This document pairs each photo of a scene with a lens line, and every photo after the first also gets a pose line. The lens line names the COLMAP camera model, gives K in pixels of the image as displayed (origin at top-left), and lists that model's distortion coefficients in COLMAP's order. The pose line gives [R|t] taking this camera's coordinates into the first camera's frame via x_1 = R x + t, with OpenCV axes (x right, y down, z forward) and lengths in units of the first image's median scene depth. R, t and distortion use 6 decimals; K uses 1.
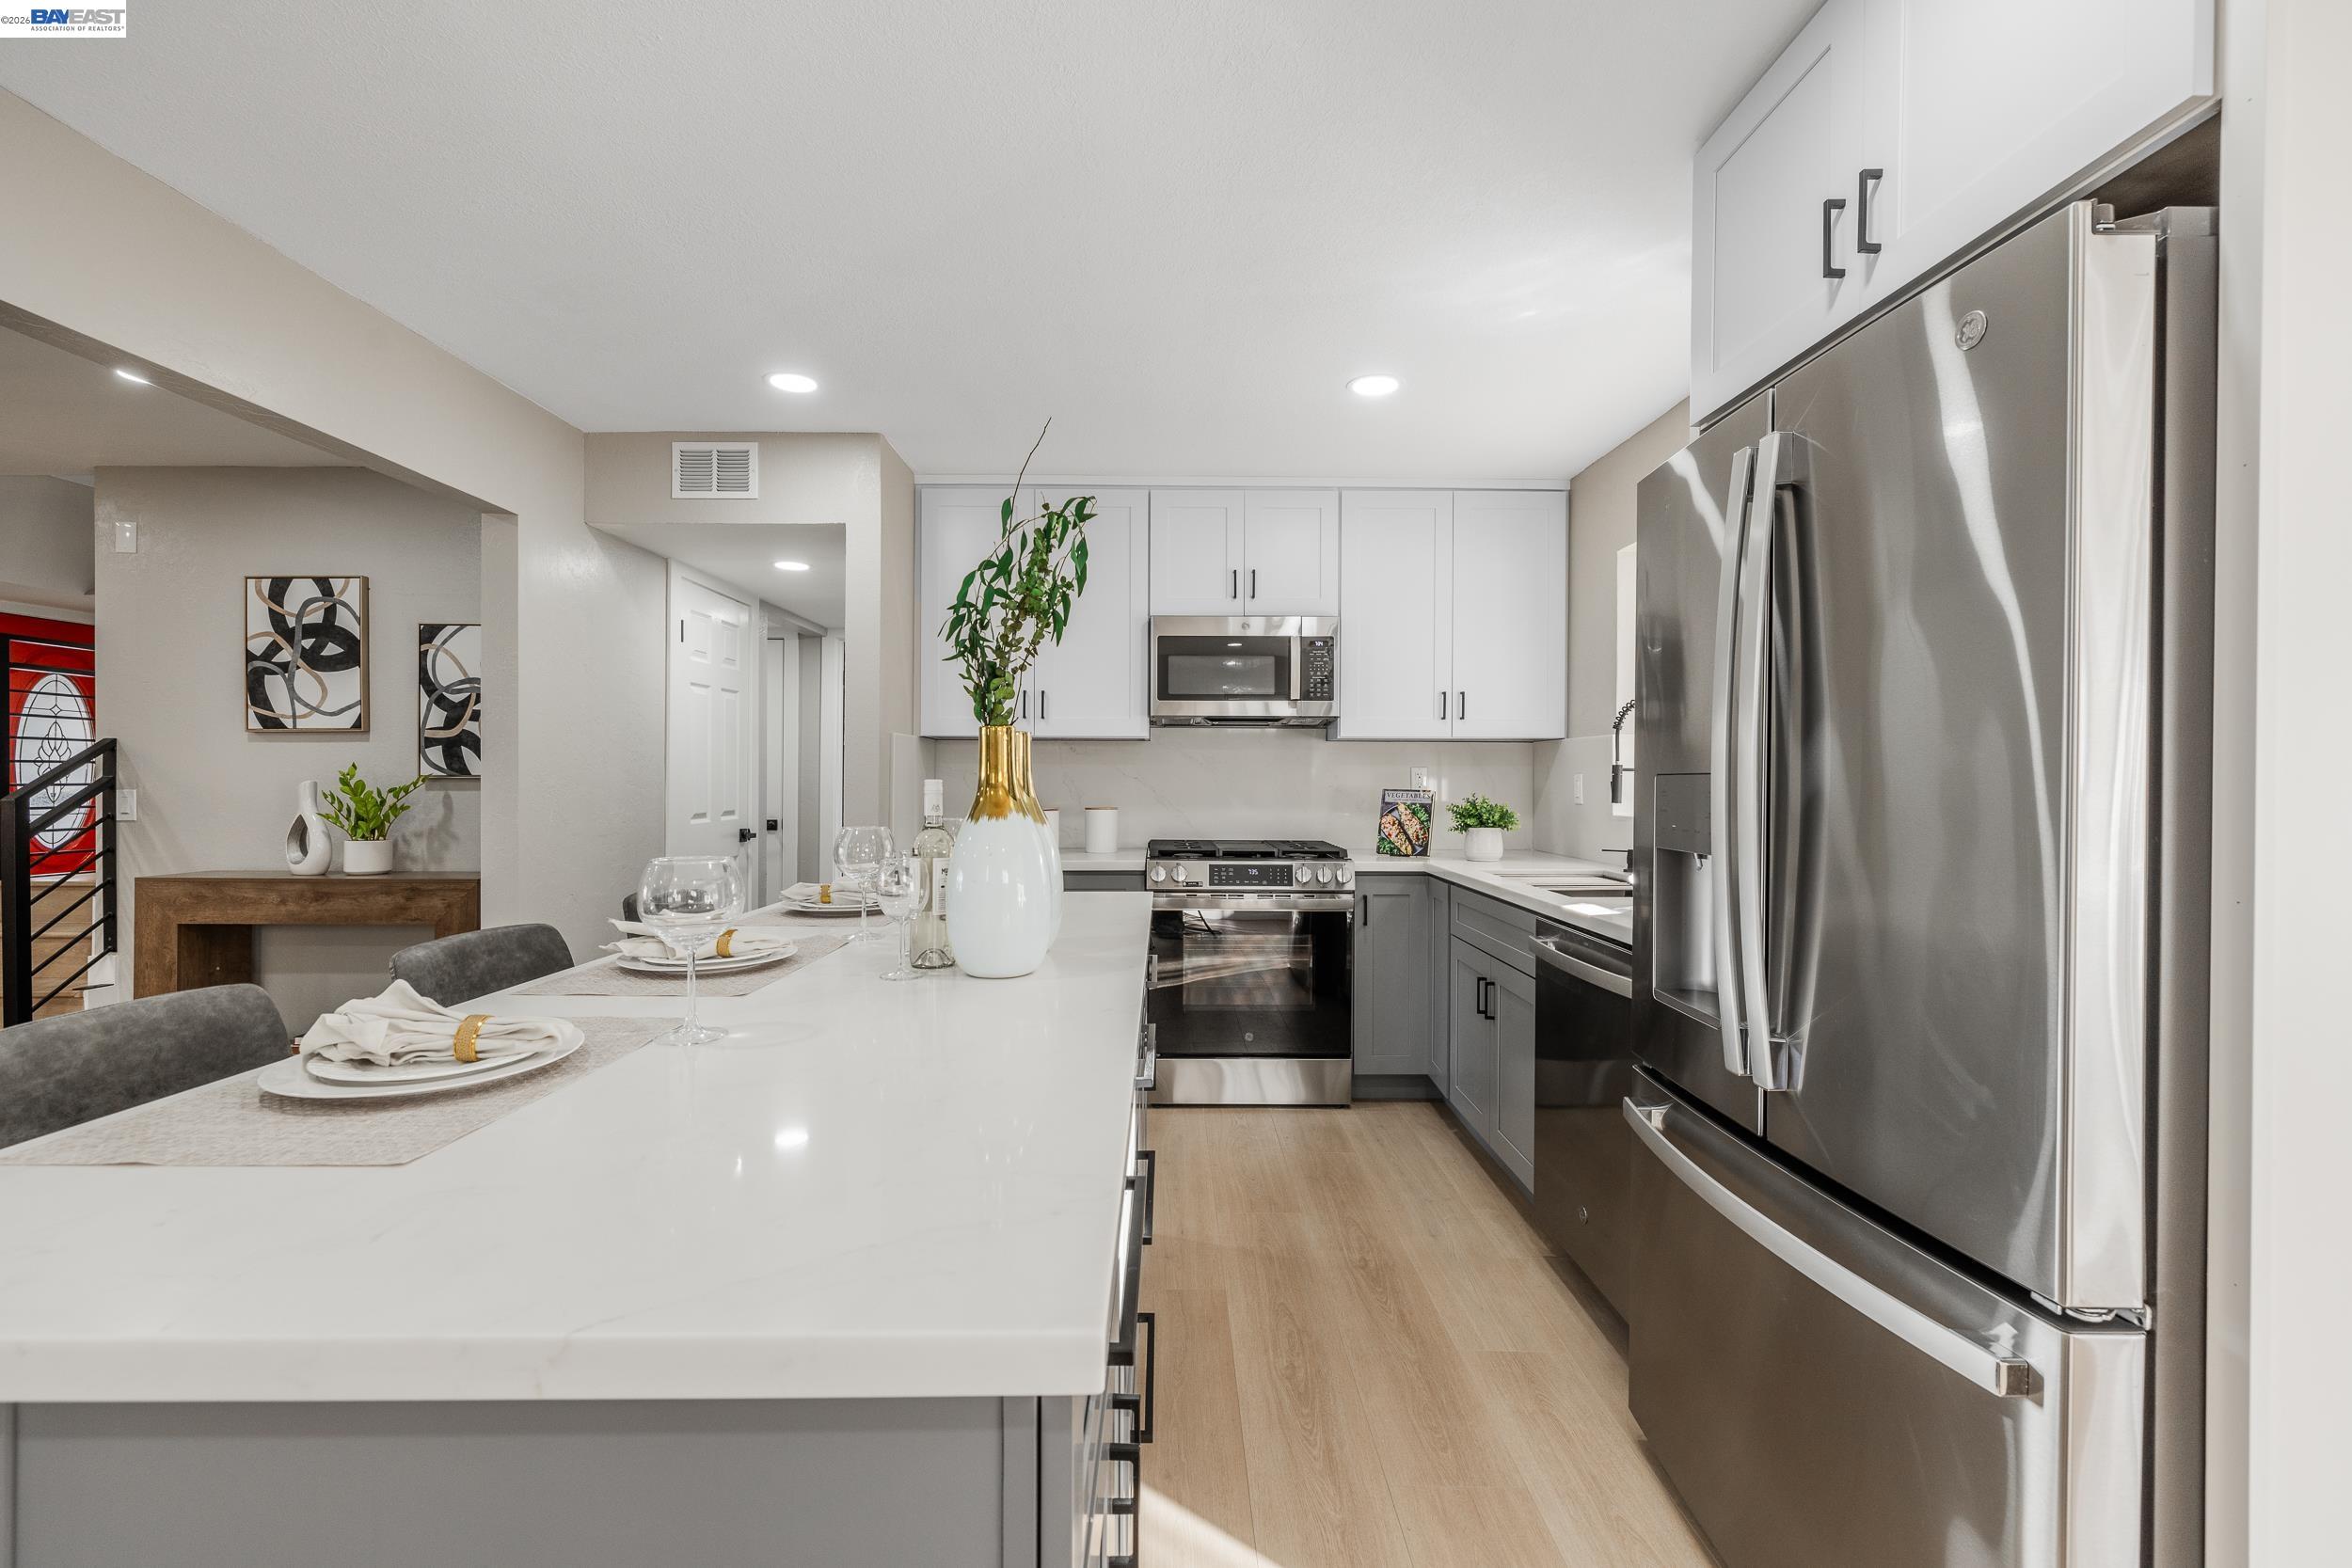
lens RADIAL K [[991.9, 0, 1173.5], [0, 991.9, 777.6], [0, 0, 1]] dist [0.000611, 0.000419]
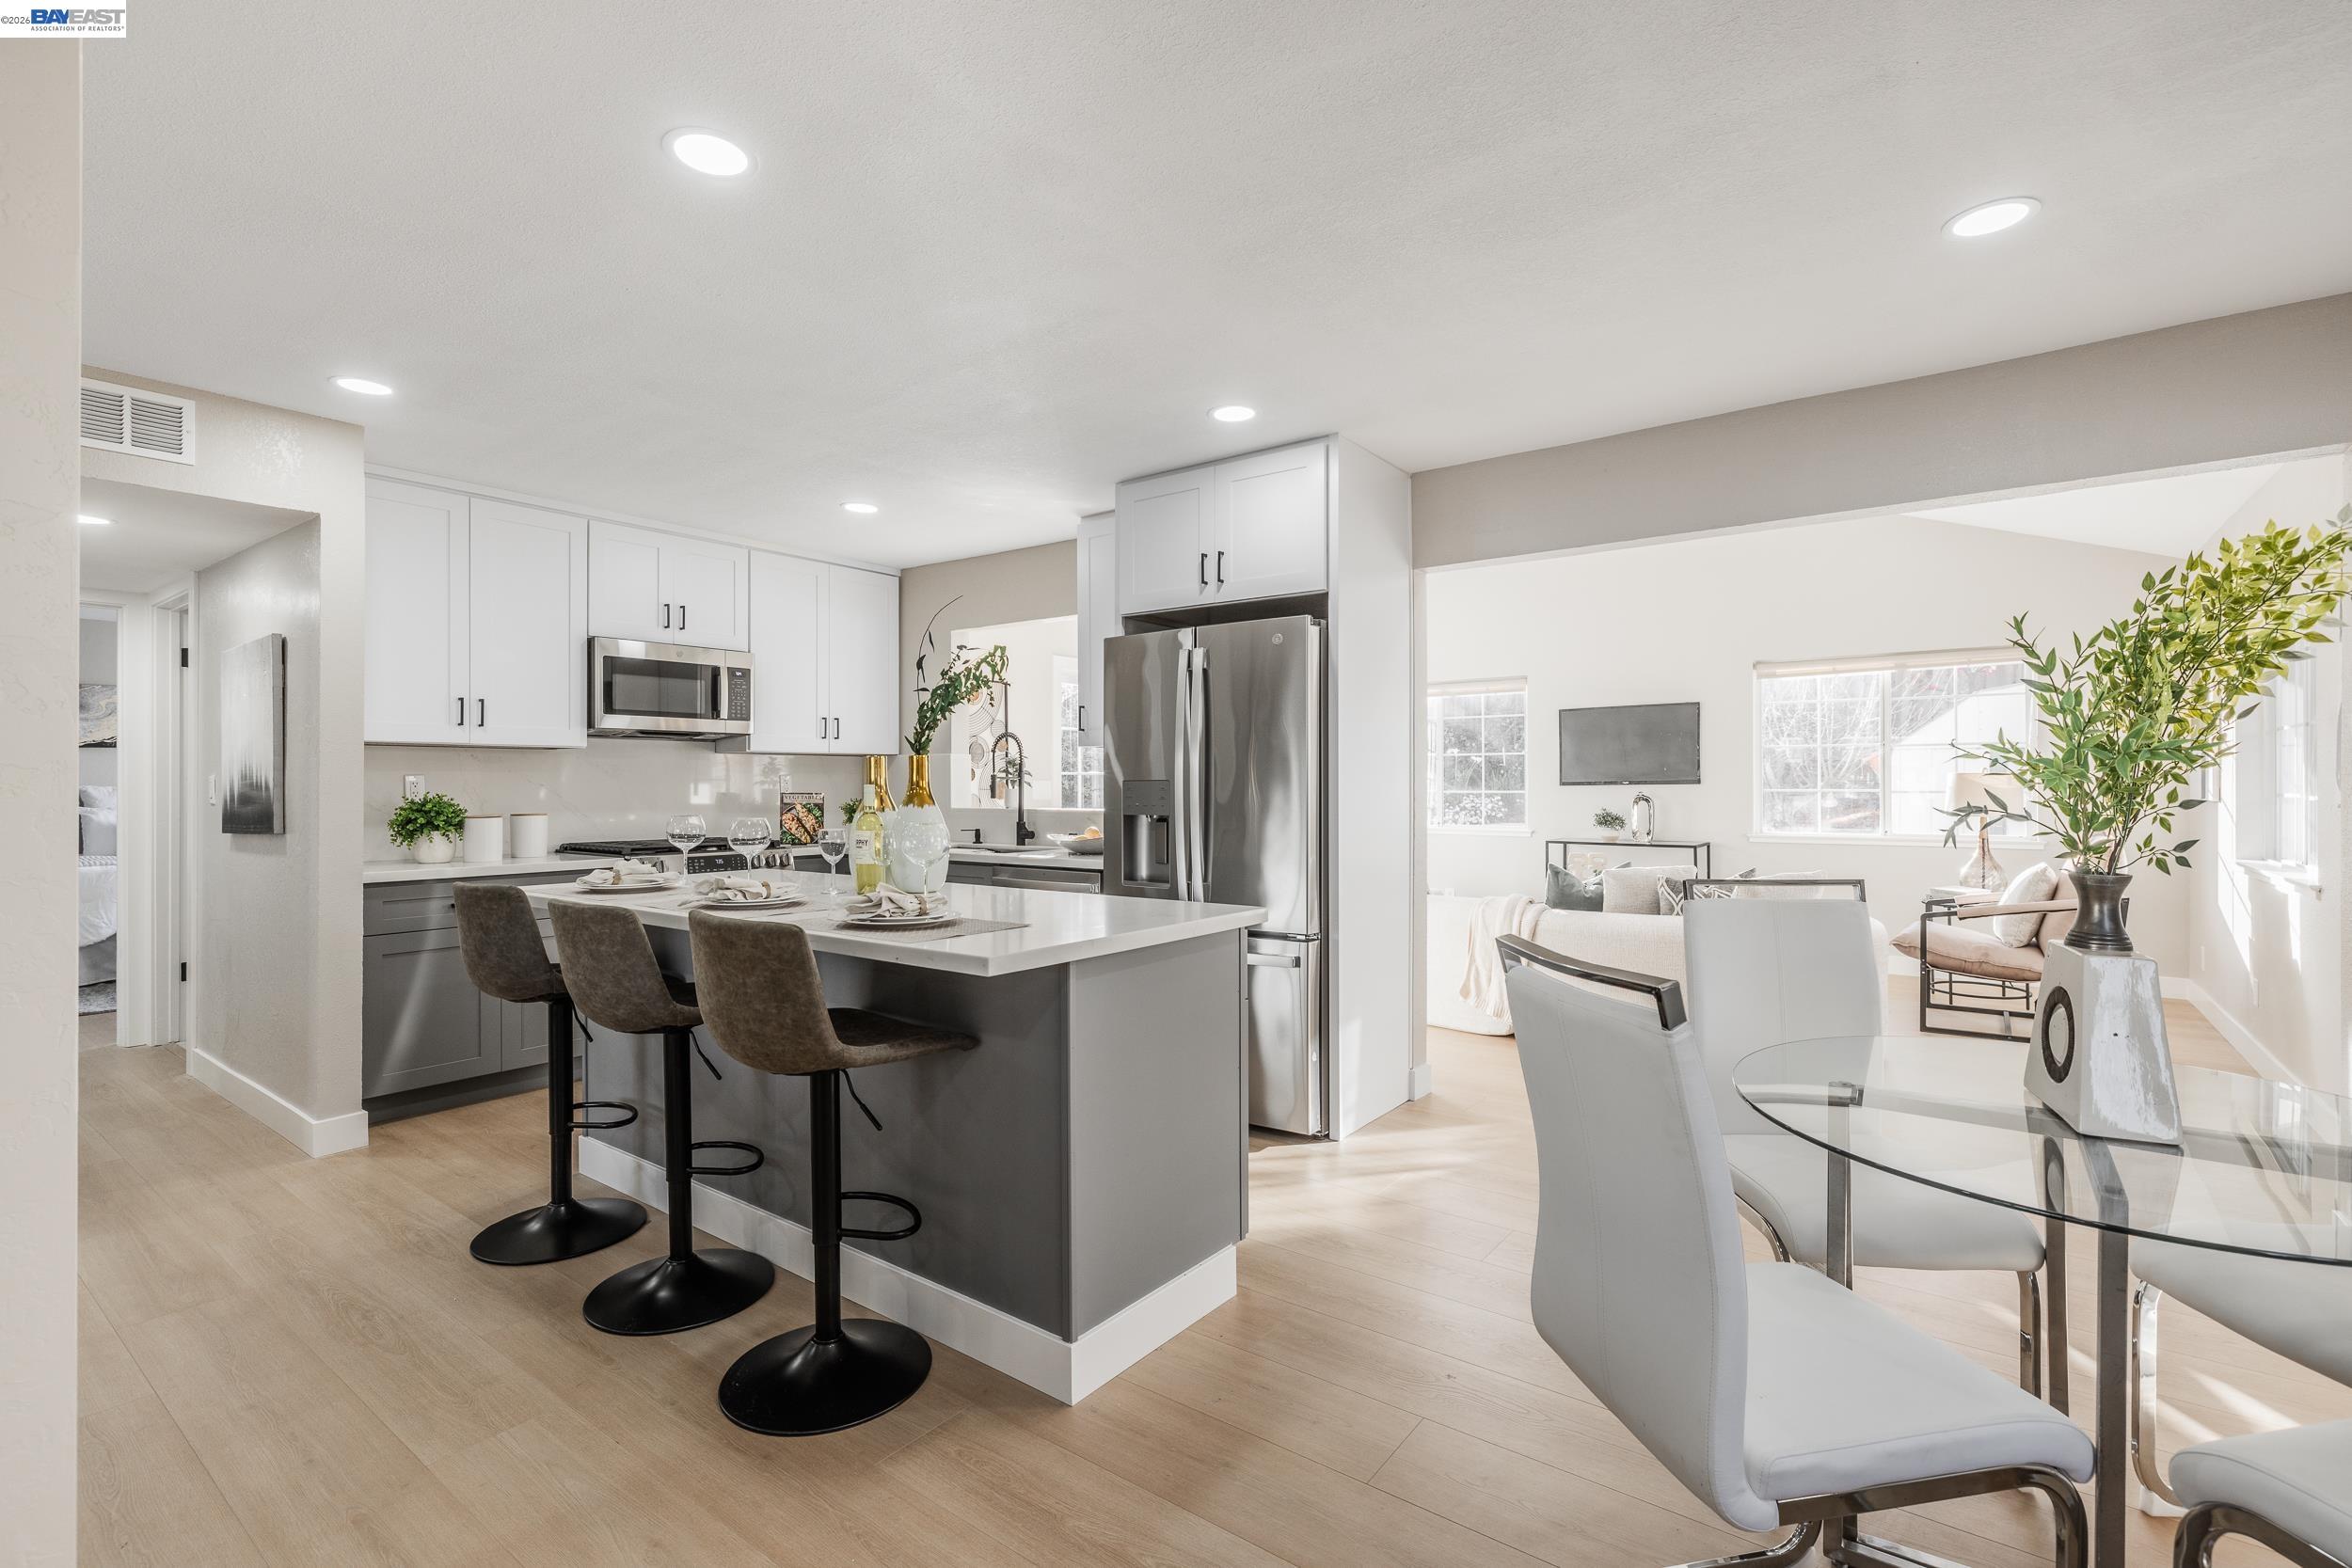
lens RADIAL K [[1064.4, 0, 1170.2], [0, 1064.4, 781.0], [0, 0, 1]] dist [-0.001588, -0.000012]
pose [[0.607968, -0.002892, 0.793956, -0.574228], [0.006113, 0.999981, -0.001038, 0.001119], [-0.793938, 0.005485, 0.607974, -0.215805]]
